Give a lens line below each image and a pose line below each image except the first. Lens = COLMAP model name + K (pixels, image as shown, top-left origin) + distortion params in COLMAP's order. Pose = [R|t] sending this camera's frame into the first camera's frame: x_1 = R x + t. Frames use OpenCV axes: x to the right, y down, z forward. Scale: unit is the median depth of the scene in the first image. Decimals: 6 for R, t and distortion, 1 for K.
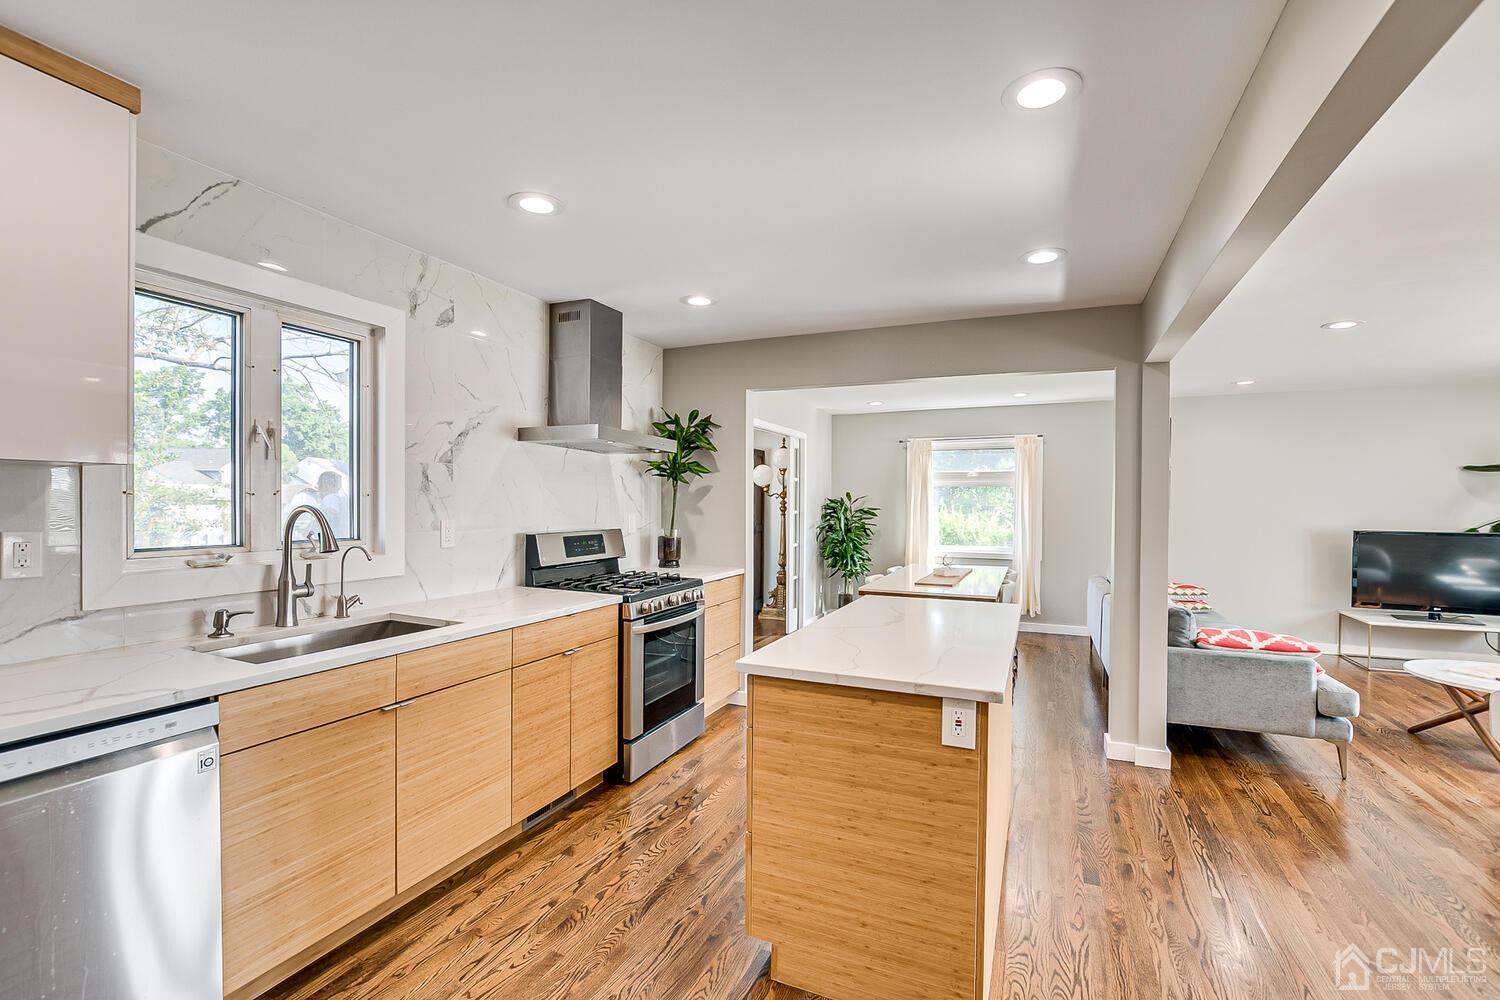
lens RADIAL K [[662.7, 0, 747.8], [0, 662.7, 509.8], [0, 0, 1]] dist [-0.019631, 0.000242]
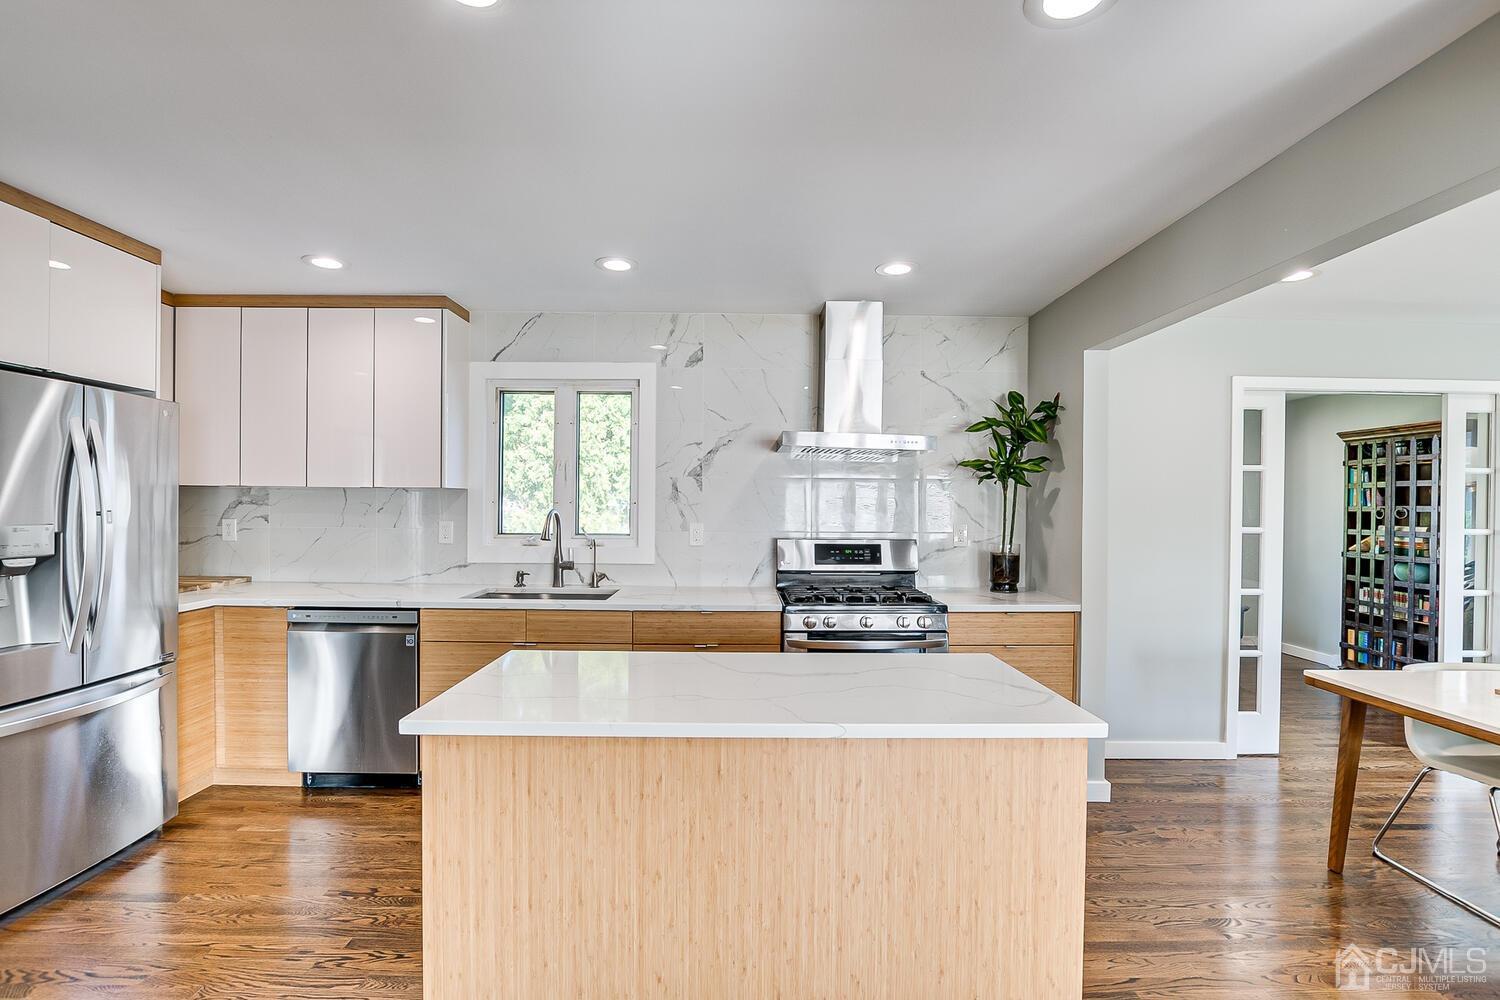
lens RADIAL K [[693.8, 0, 748.3], [0, 693.8, 510.5], [0, 0, 1]] dist [-0.020669, 0.001384]
pose [[0.418986, 0.003610, -0.907986, 0.404263], [-0.015924, 0.999868, -0.003373, -0.002636], [0.907853, 0.015872, 0.418988, 0.294304]]
